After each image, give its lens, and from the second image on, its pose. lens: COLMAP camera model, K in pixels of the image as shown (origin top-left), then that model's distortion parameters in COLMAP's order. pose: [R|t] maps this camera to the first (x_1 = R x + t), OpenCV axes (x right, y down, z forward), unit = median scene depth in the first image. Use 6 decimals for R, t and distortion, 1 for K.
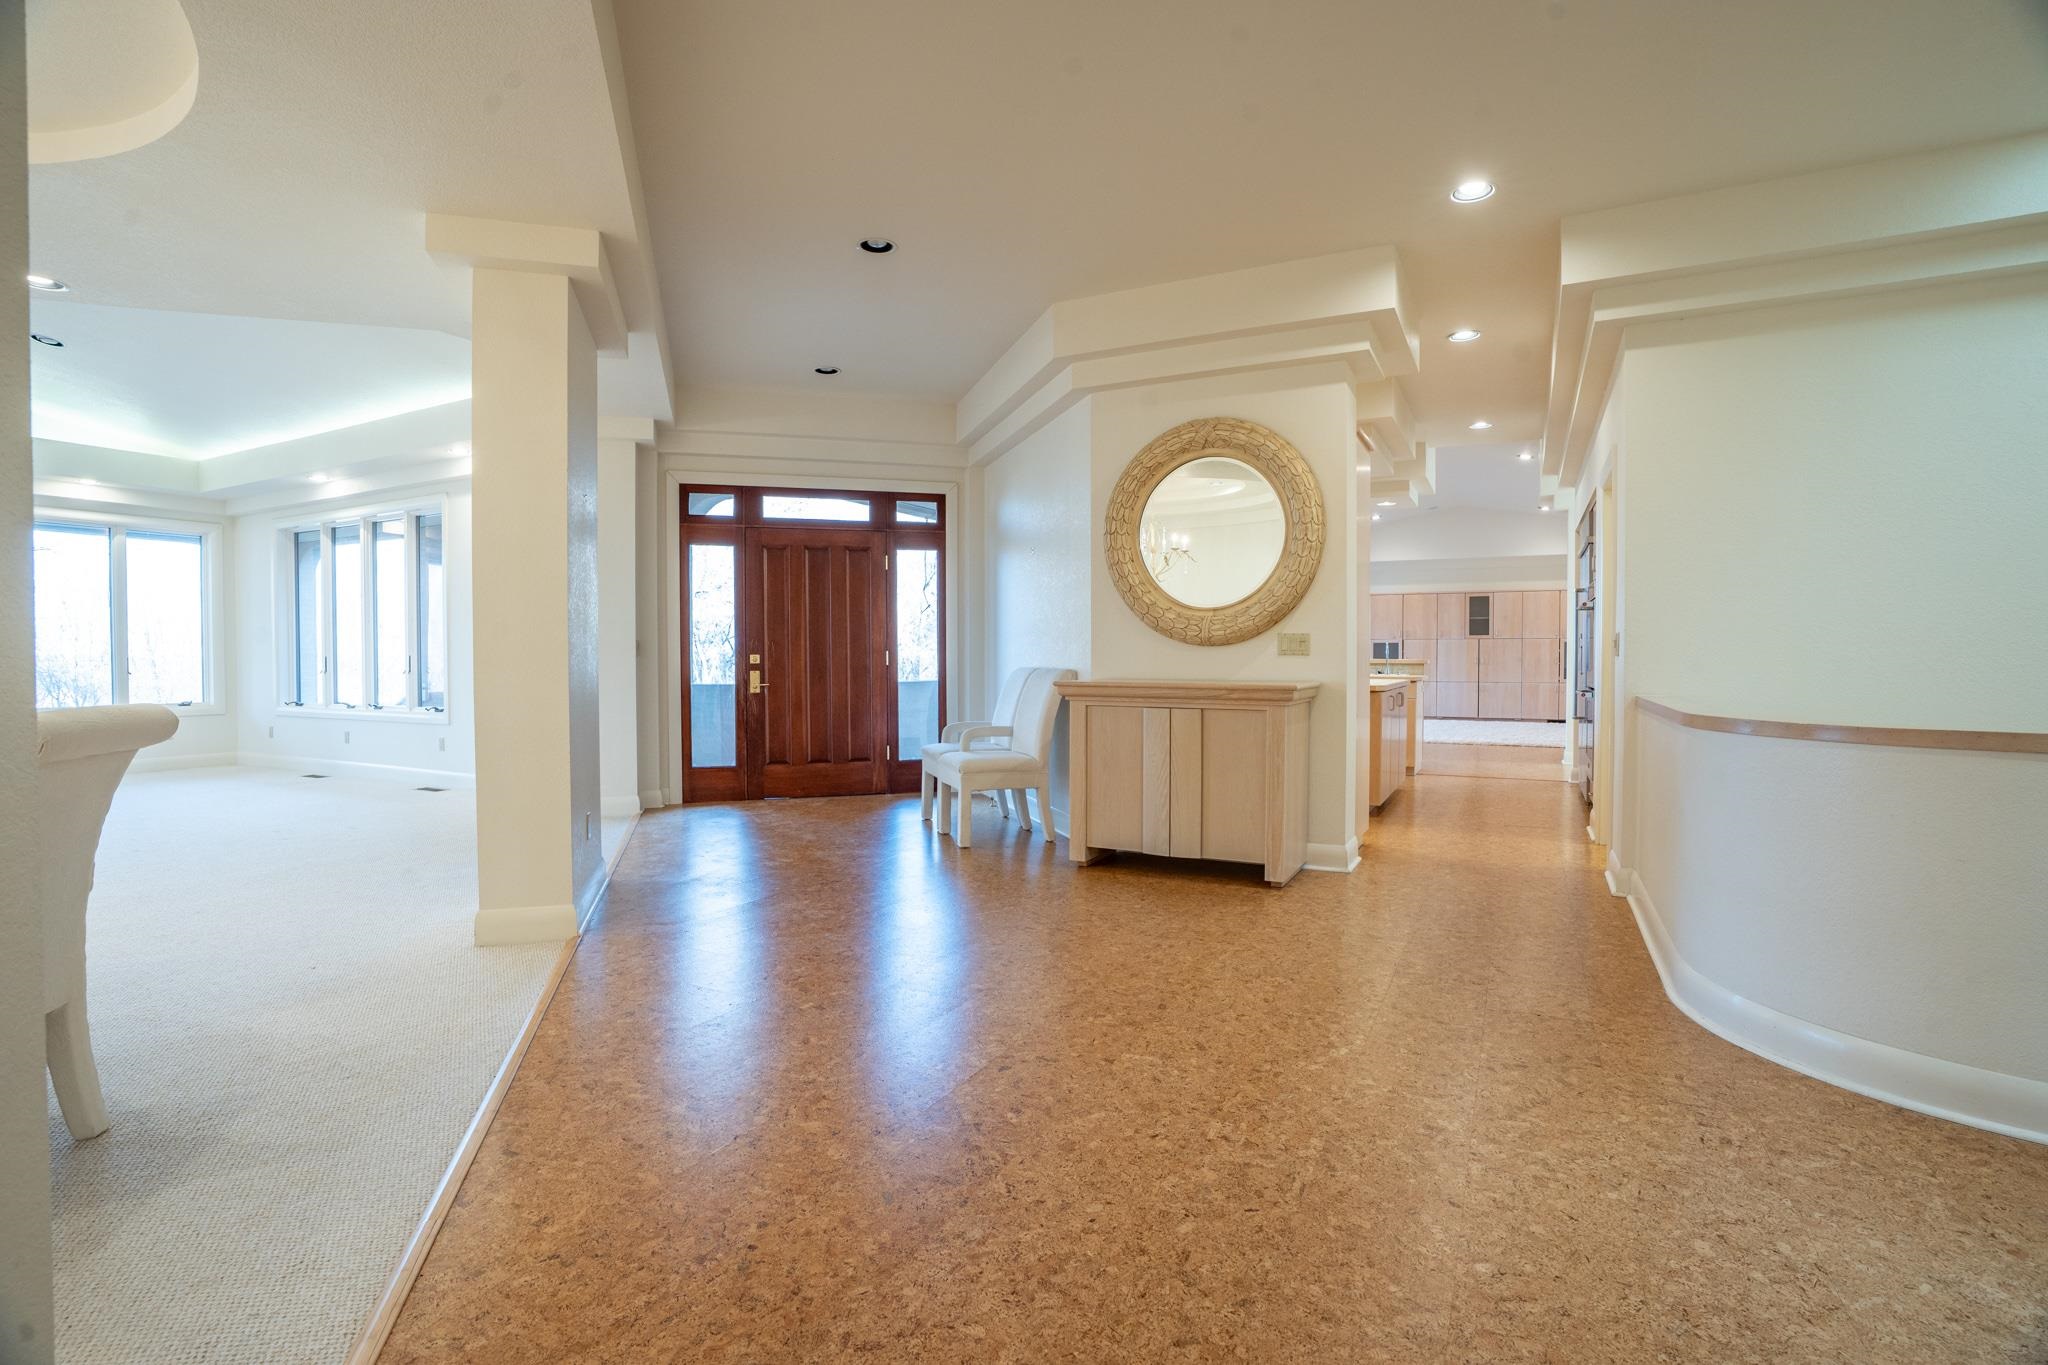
lens RADIAL K [[966.7, 0, 1042.1], [0, 966.7, 646.1], [0, 0, 1]] dist [-0.030459, 0.007067]
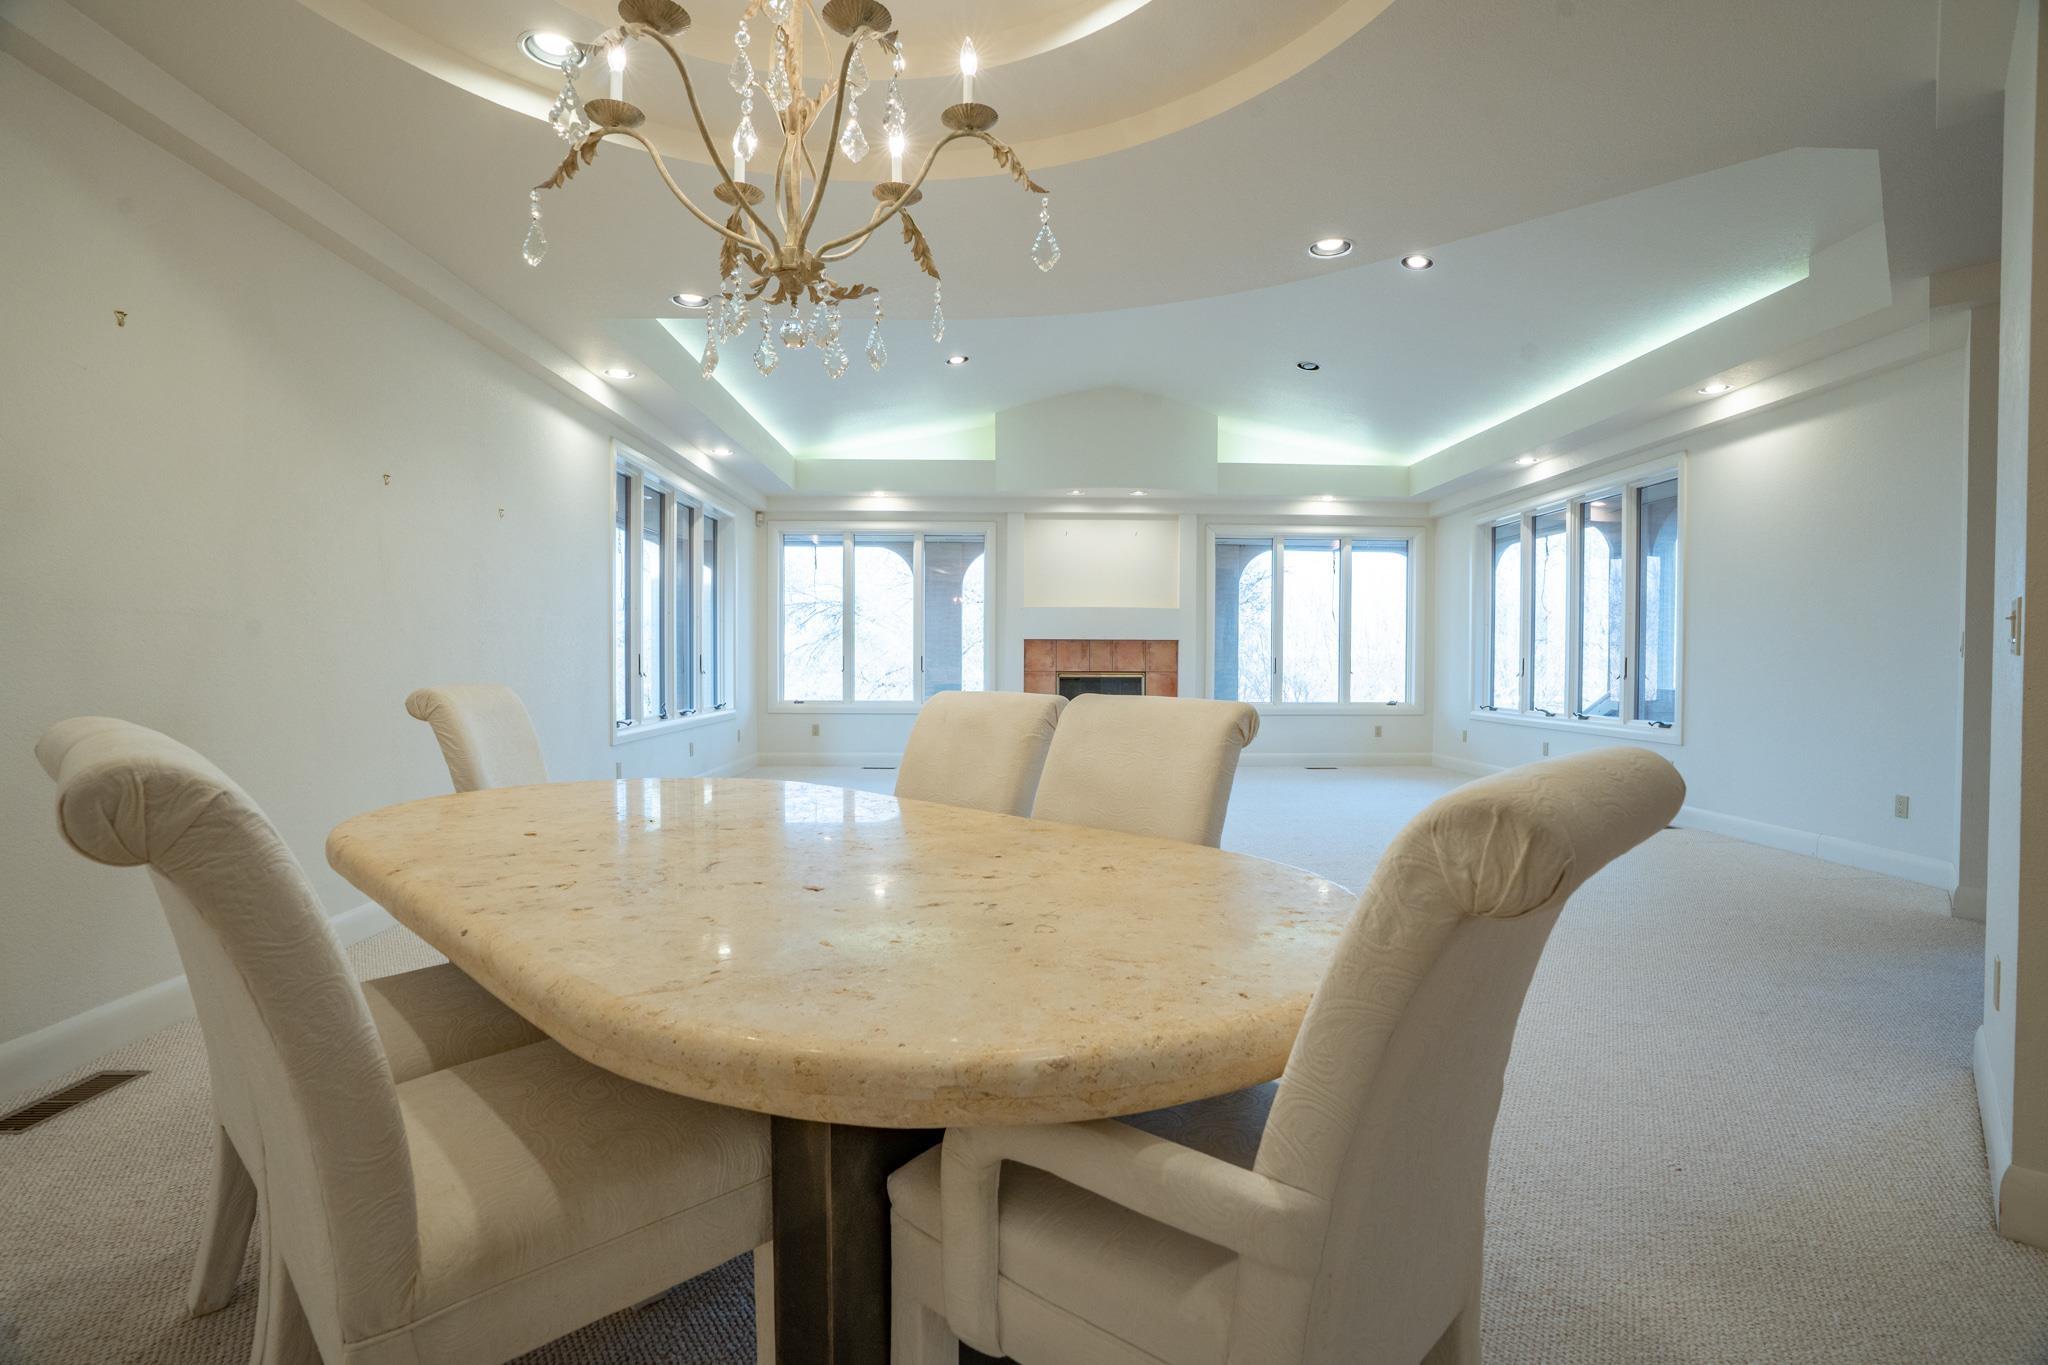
lens RADIAL K [[966.7, 0, 1023.5], [0, 966.7, 682.5], [0, 0, 1]] dist [-0.030459, 0.007067]
pose [[0.502033, 0.021471, -0.864582, -0.200295], [0.008136, 0.999530, 0.029546, 0.002418], [0.864810, -0.021867, 0.501622, 0.121750]]
